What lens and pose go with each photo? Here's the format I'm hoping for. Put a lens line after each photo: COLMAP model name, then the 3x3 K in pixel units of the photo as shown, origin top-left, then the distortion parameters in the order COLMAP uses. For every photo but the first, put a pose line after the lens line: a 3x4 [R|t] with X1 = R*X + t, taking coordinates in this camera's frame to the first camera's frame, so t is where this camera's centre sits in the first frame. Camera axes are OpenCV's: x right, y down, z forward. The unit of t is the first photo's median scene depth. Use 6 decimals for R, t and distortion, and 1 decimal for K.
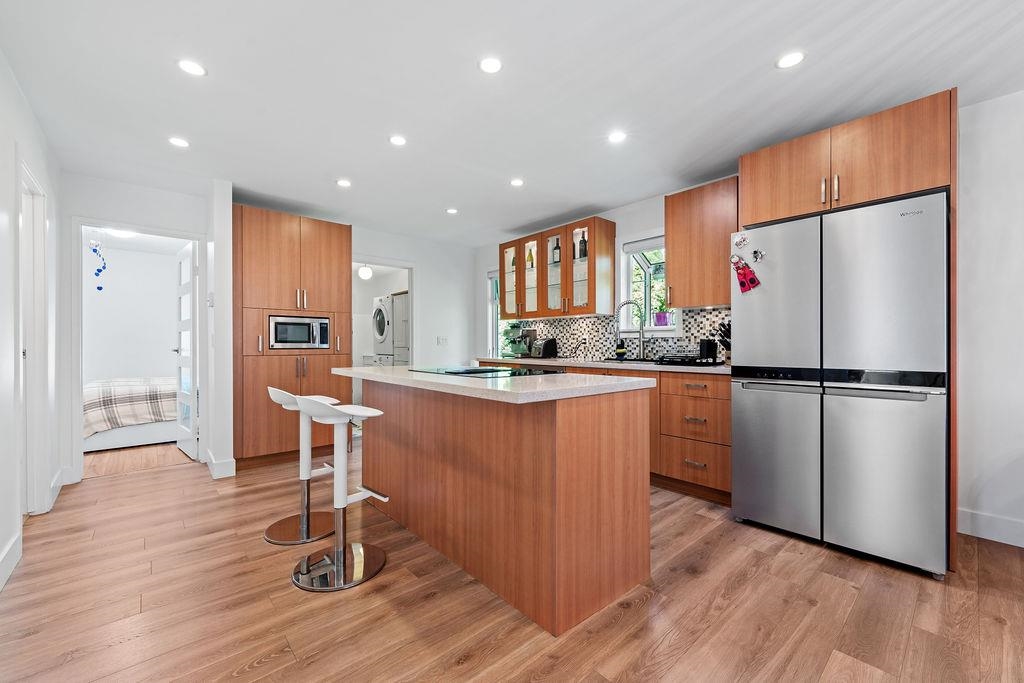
lens RADIAL K [[414.2, 0, 512.1], [0, 414.2, 340.4], [0, 0, 1]] dist [-0.003825, 0.000569]
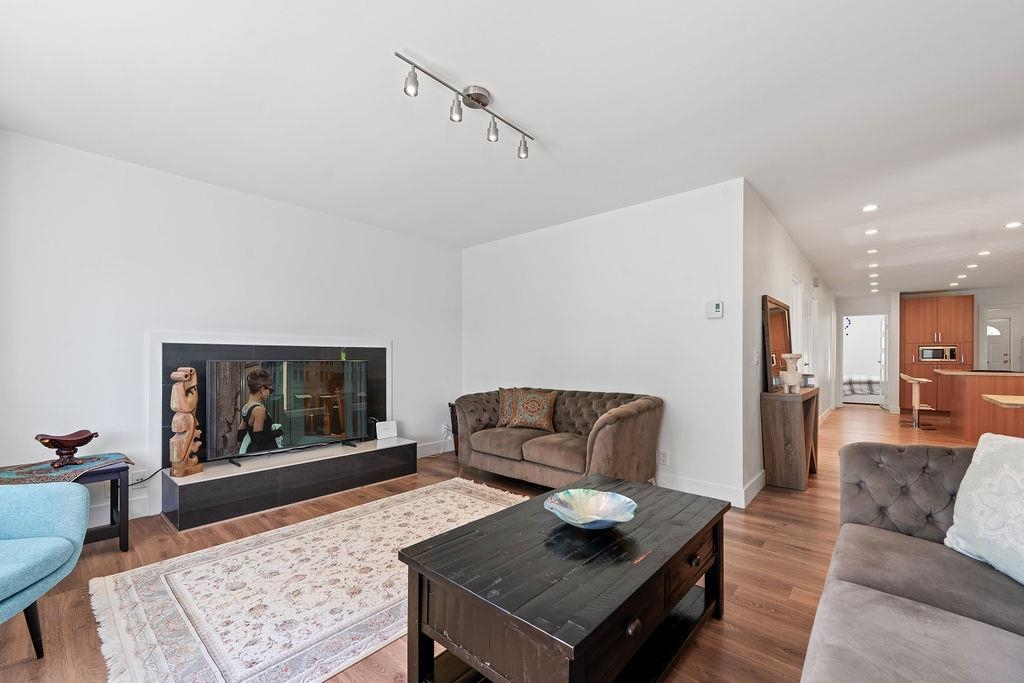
lens RADIAL K [[414.2, 0, 522.0], [0, 414.2, 366.2], [0, 0, 1]] dist [-0.003825, 0.000569]
pose [[0.130001, 0.021489, -0.991281, 1.240025], [0.009107, 0.999697, 0.022866, -0.021904], [0.991472, -0.012001, 0.129766, -1.296852]]
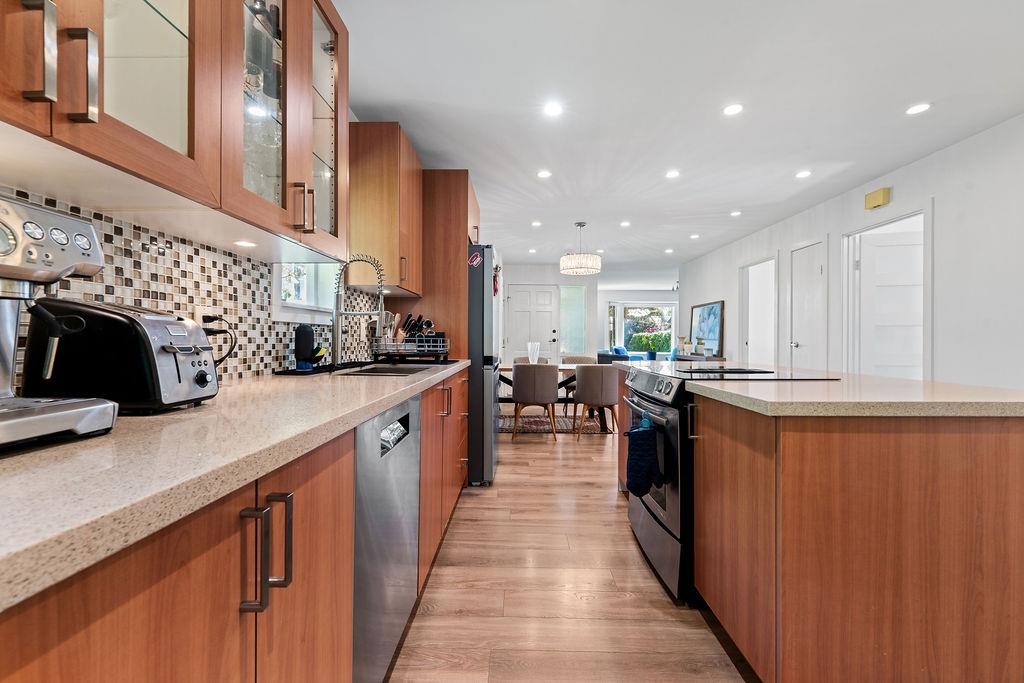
lens RADIAL K [[414.2, 0, 504.3], [0, 414.2, 338.5], [0, 0, 1]] dist [-0.003825, 0.000569]
pose [[-0.726305, -0.004918, 0.687355, -0.205083], [-0.013357, 0.999887, -0.006960, 0.011883], [-0.687243, -0.014236, -0.726289, 1.213493]]
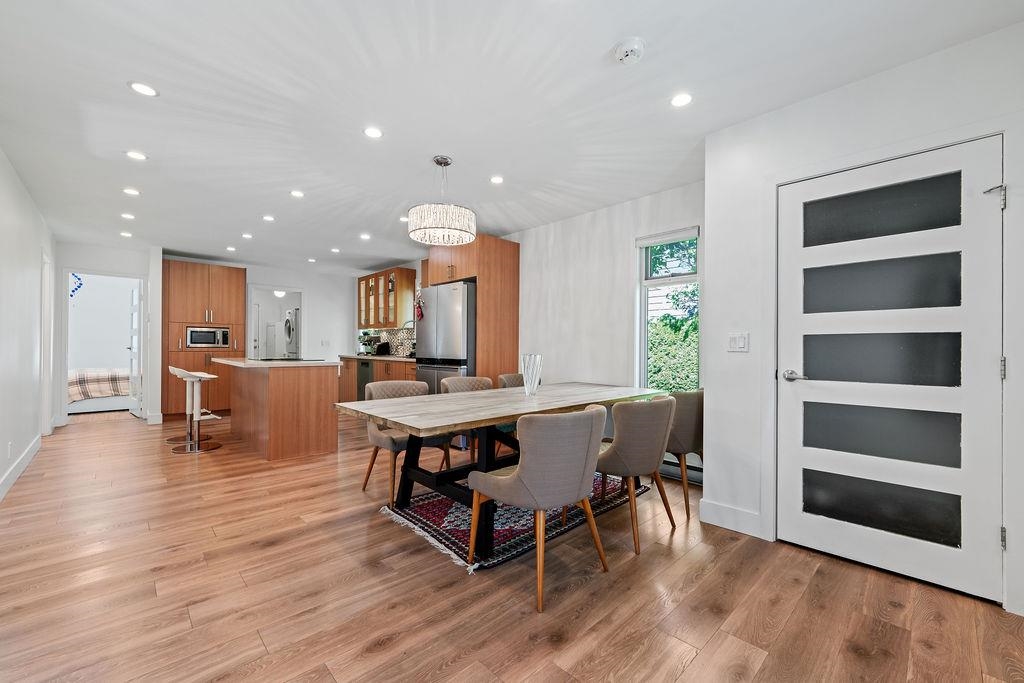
lens RADIAL K [[414.2, 0, 511.4], [0, 414.2, 339.5], [0, 0, 1]] dist [-0.003825, 0.000569]
pose [[0.999285, 0.007059, 0.037142, 0.588827], [-0.006846, 0.999959, -0.005870, -0.009329], [-0.037182, 0.005612, 0.999293, -0.627678]]
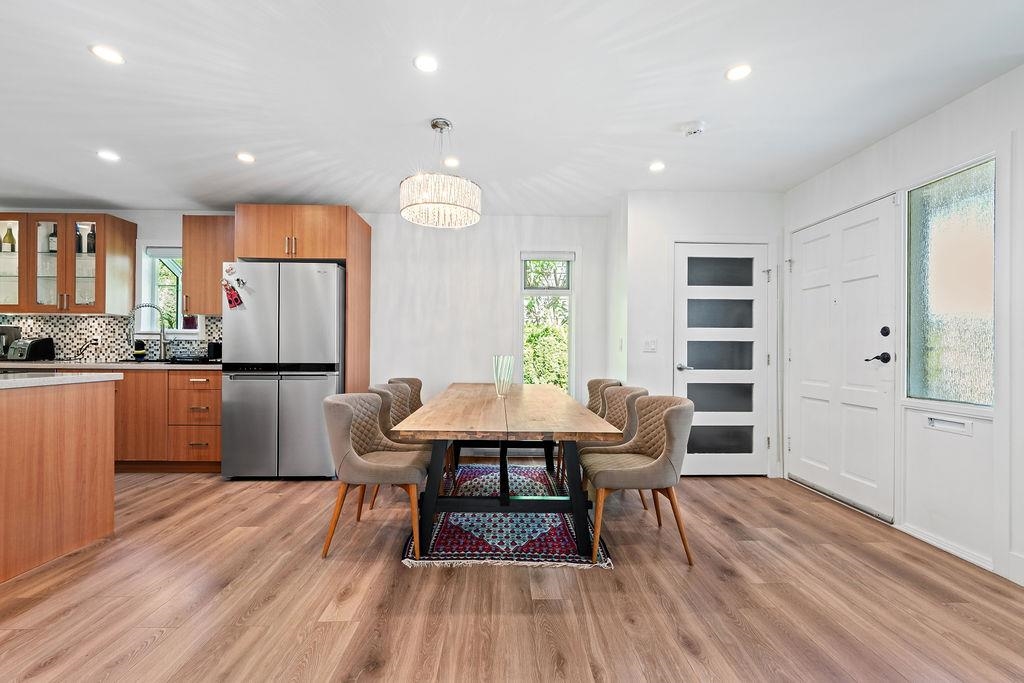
lens RADIAL K [[414.2, 0, 508.2], [0, 414.2, 346.3], [0, 0, 1]] dist [-0.003825, 0.000569]
pose [[0.643953, 0.011721, 0.764976, 0.071314], [-0.016921, 0.999856, -0.001076, -0.003391], [-0.764878, -0.012251, 0.644058, -0.350701]]
